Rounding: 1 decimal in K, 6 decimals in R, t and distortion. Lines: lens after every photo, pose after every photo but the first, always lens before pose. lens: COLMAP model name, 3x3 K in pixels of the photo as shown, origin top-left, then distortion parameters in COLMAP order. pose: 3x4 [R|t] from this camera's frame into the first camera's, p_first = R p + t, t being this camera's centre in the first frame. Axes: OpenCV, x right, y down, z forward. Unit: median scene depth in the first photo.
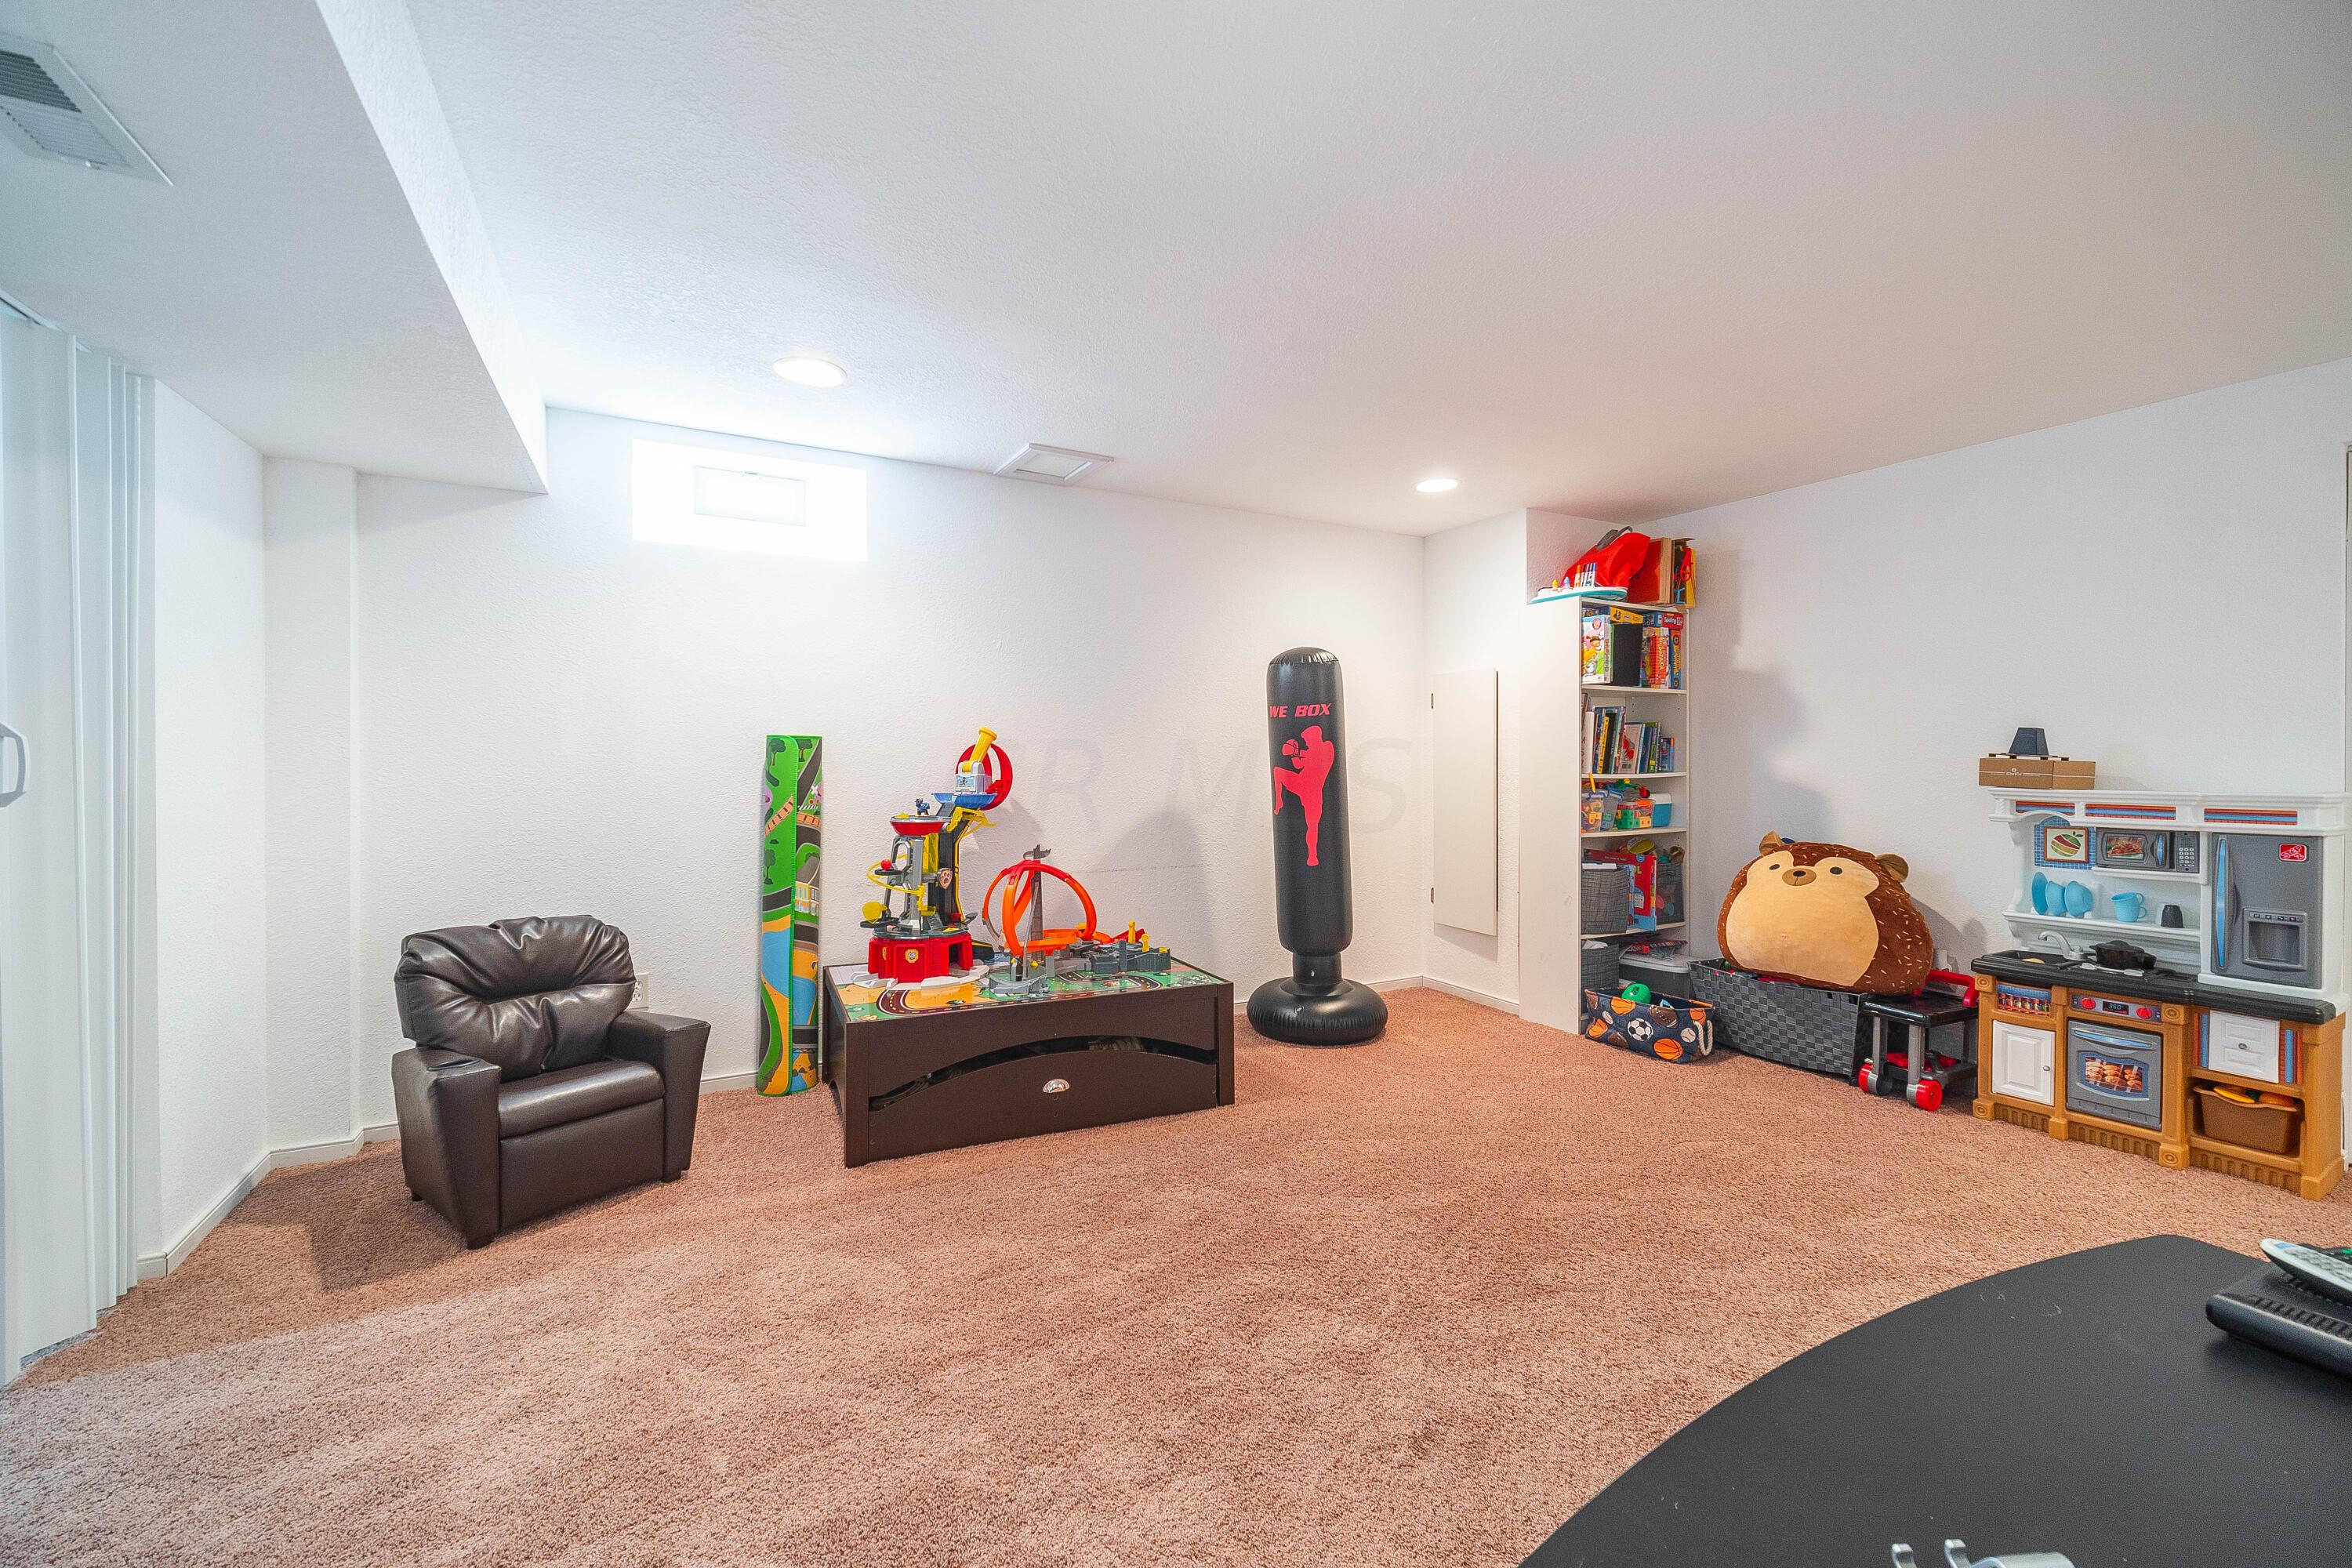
lens RADIAL K [[982.4, 0, 1166.9], [0, 982.4, 770.1], [0, 0, 1]] dist [-0.002625, -0.000723]
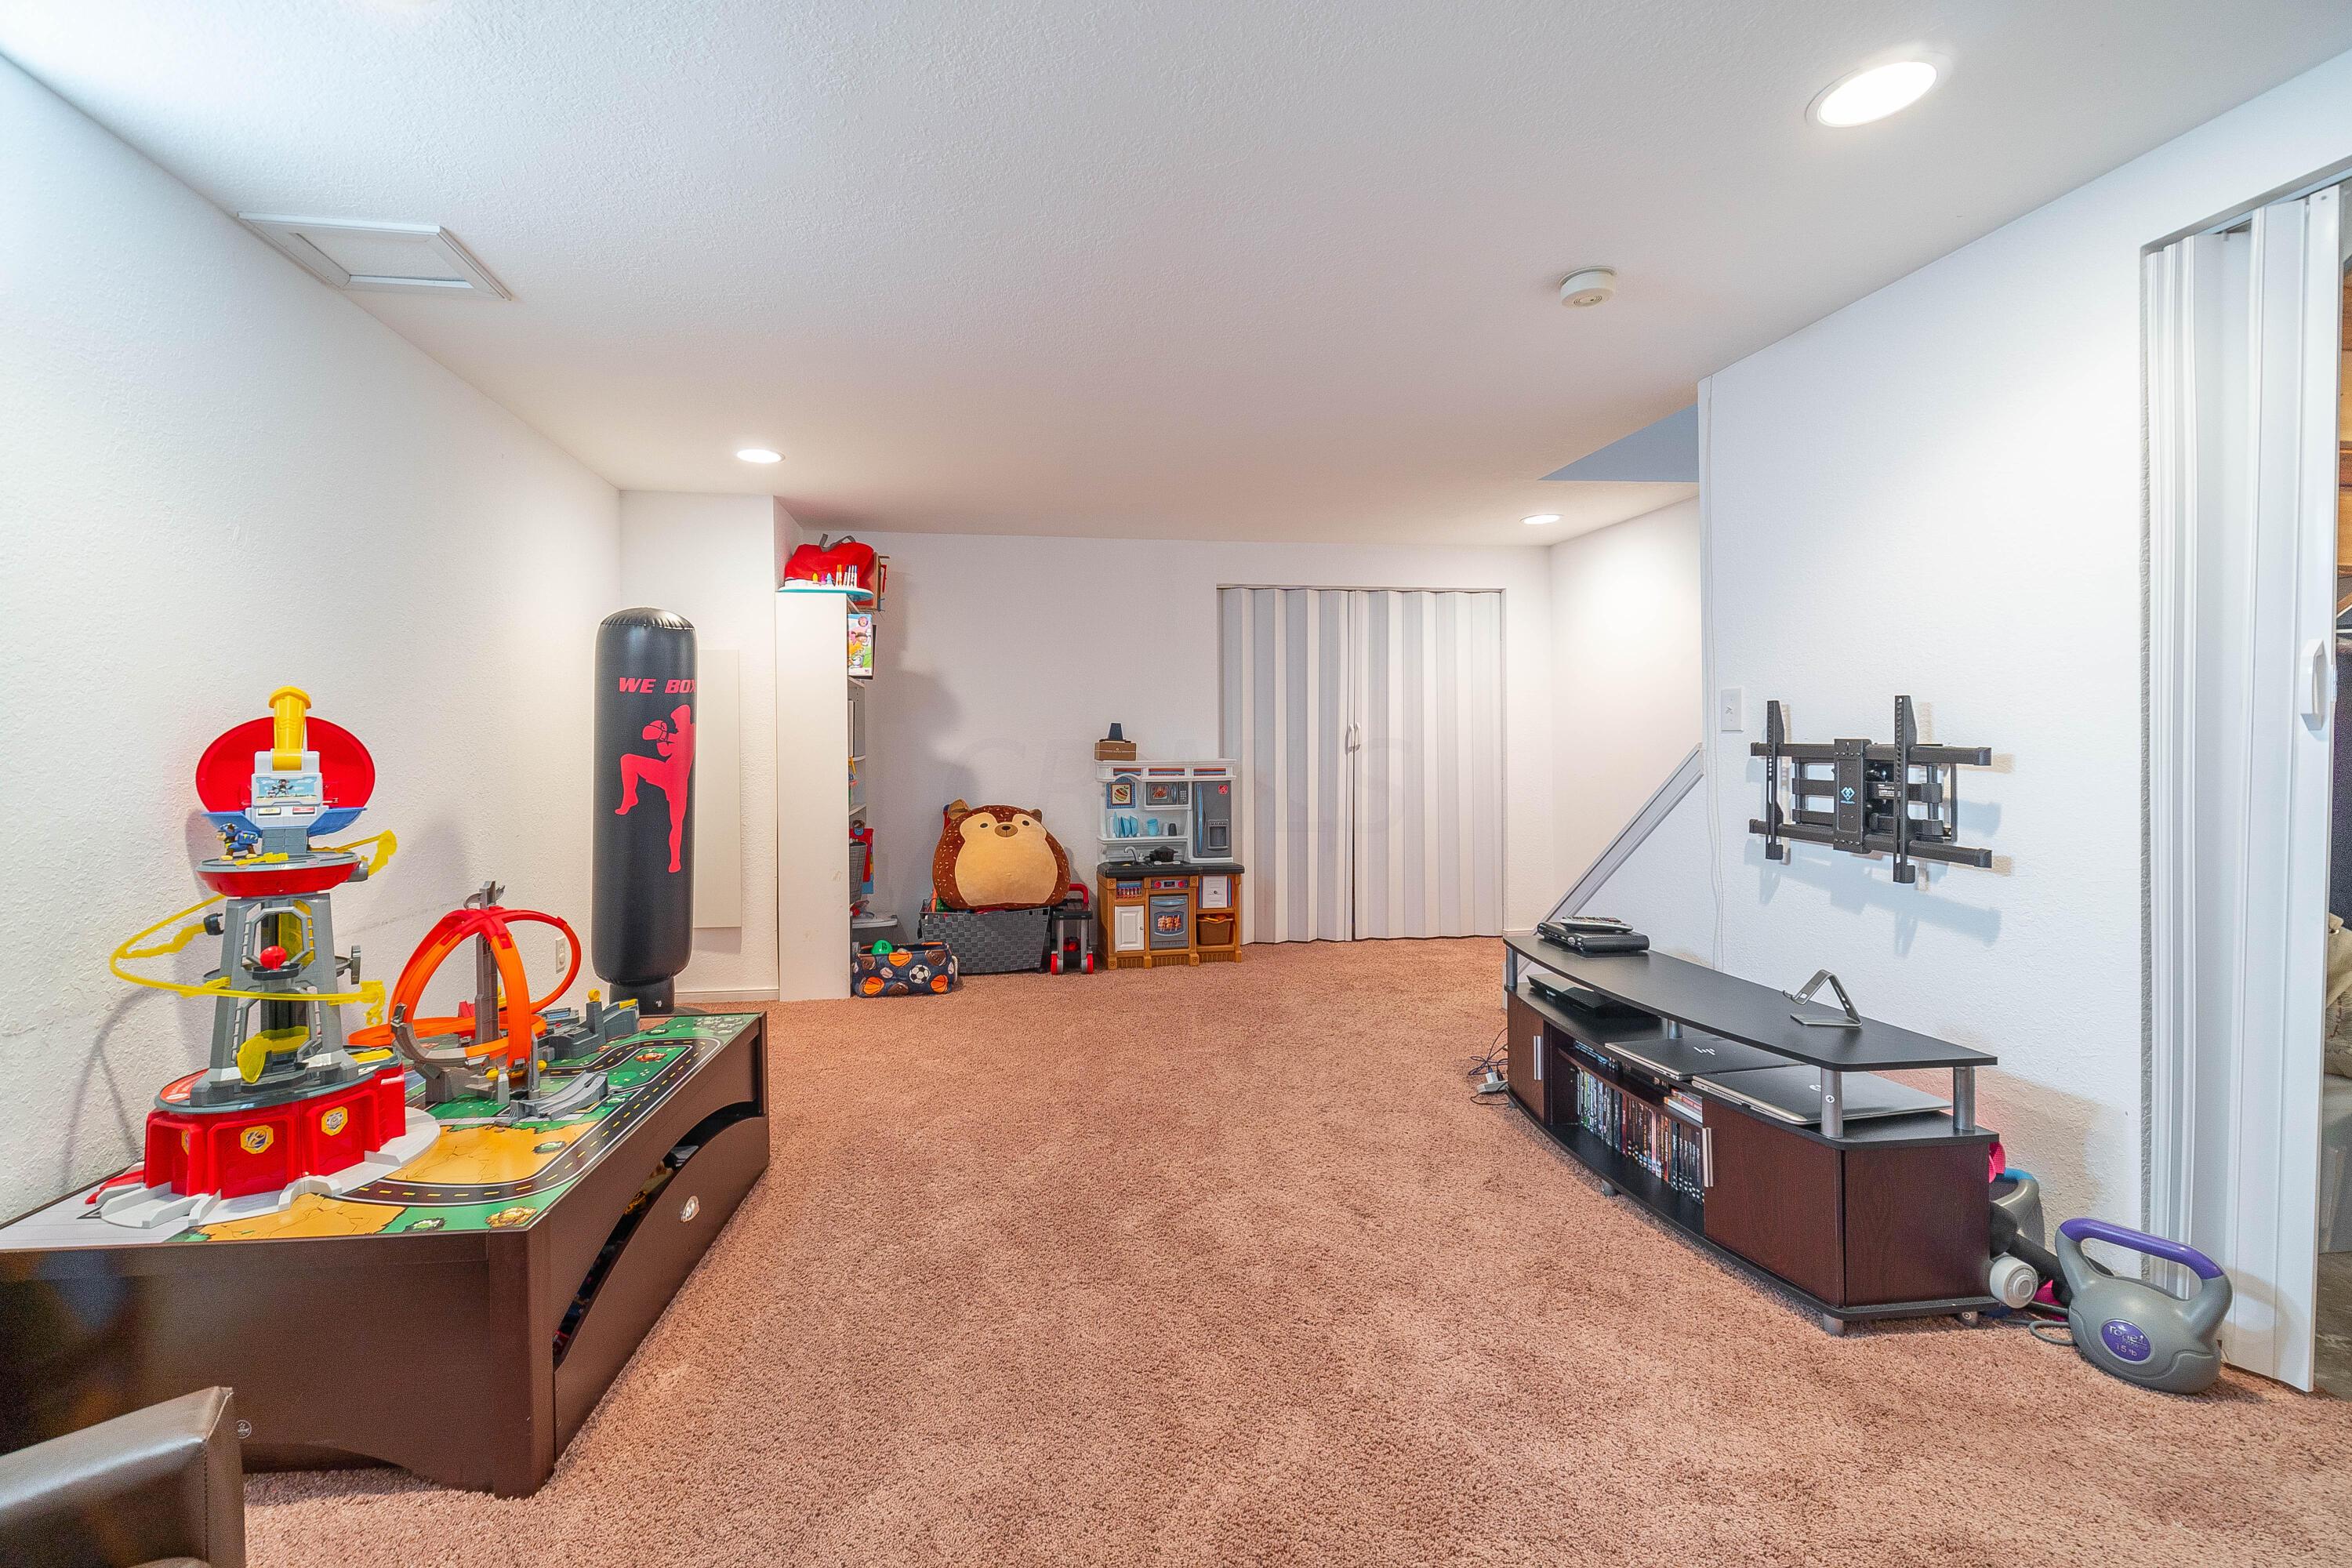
lens RADIAL K [[982.4, 0, 1127.5], [0, 982.4, 754.2], [0, 0, 1]] dist [-0.002625, -0.000723]
pose [[0.323831, -0.011496, 0.946045, -0.648877], [0.016874, 0.999837, 0.006374, -0.001774], [-0.945965, 0.013900, 0.323972, 0.455367]]
